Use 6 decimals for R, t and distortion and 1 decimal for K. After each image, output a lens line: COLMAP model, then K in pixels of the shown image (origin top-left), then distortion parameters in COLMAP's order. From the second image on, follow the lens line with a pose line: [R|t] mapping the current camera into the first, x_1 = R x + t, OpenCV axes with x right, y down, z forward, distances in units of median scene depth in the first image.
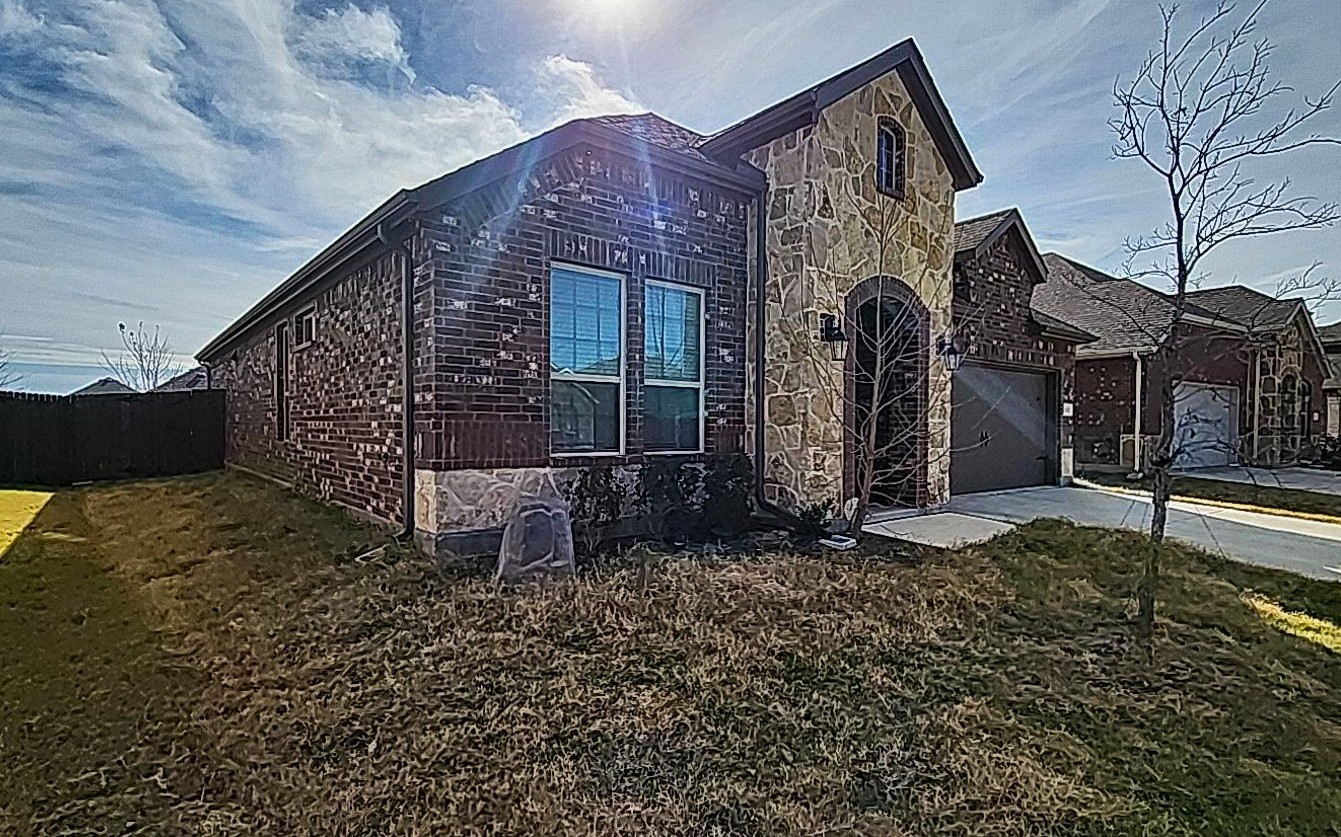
lens RADIAL K [[670.8, 0, 670.9], [0, 670.8, 436.2], [0, 0, 1]] dist [0.000664, 0.000210]
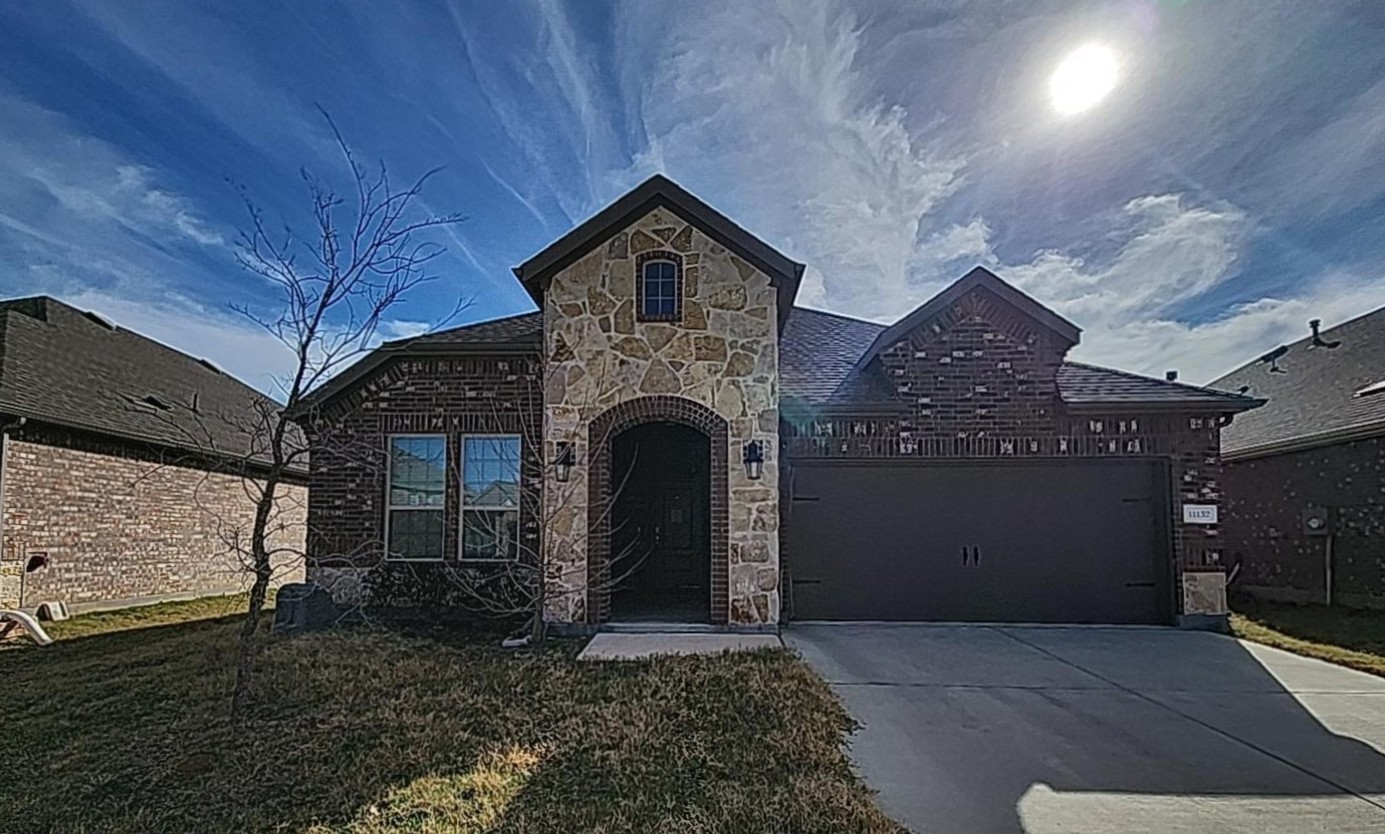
lens RADIAL K [[579.3, 0, 693.7], [0, 579.3, 505.9], [0, 0, 1]] dist [0.003615, 0.000073]
pose [[0.748803, -0.048610, -0.661008, 1.041687], [-0.008499, 0.996521, -0.082910, 0.007866], [0.662738, 0.067701, 0.745785, 0.407816]]
